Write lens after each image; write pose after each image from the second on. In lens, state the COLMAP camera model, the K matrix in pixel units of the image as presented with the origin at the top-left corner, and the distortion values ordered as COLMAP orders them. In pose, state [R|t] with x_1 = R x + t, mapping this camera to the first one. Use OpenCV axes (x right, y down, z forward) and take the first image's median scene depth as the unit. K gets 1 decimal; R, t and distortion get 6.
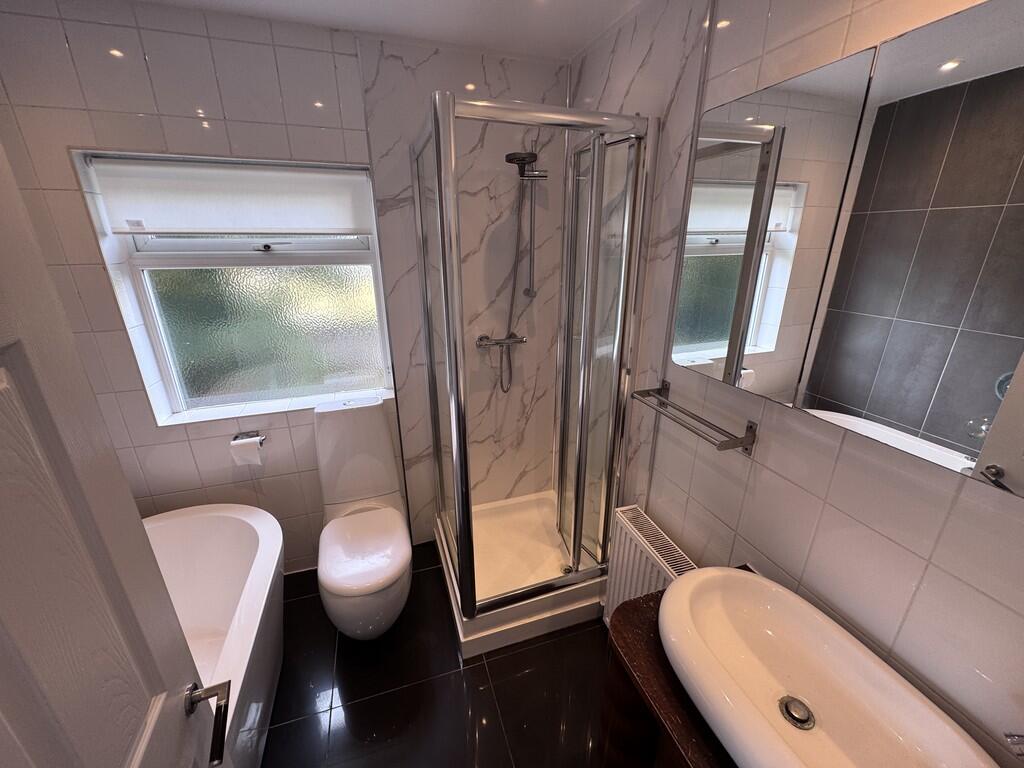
lens RADIAL K [[414.7, 0, 512.0], [0, 414.7, 384.0], [0, 0, 1]] dist [0.001786, 0.000240]
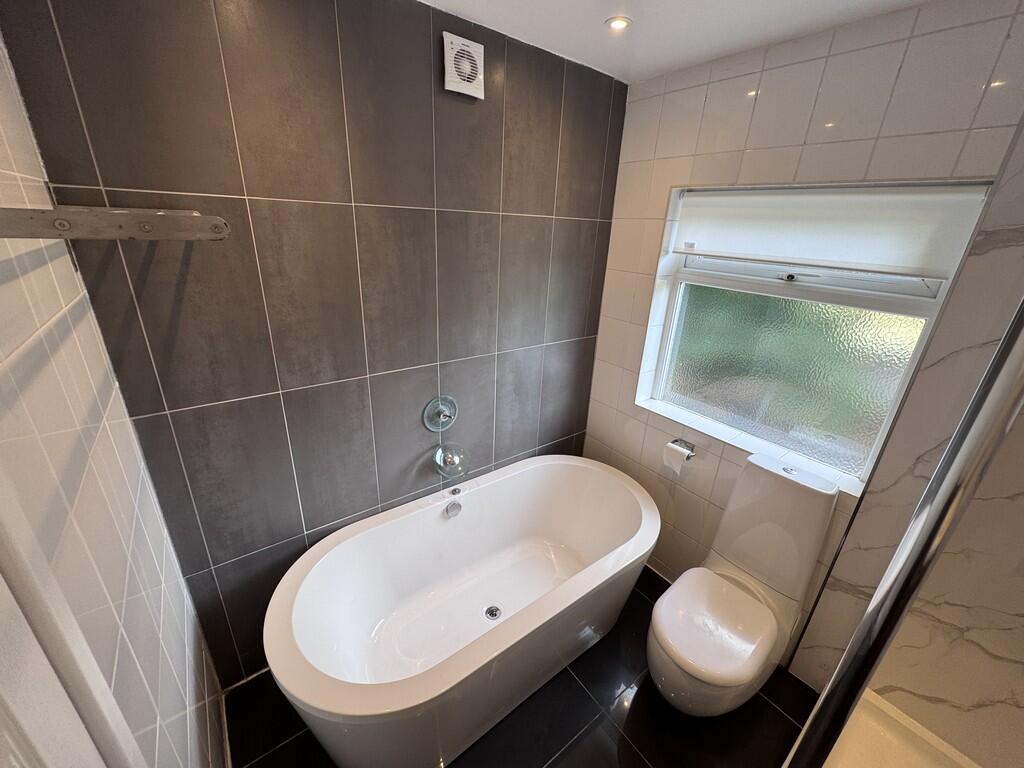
lens RADIAL K [[405.4, 0, 512.0], [0, 405.4, 384.0], [0, 0, 1]] dist [-0.001675, -0.000091]
pose [[0.322879, 0.361050, -0.874867, 0.075441], [-0.364901, 0.900399, 0.236916, -0.103833], [0.873268, 0.242745, 0.422467, 0.142029]]
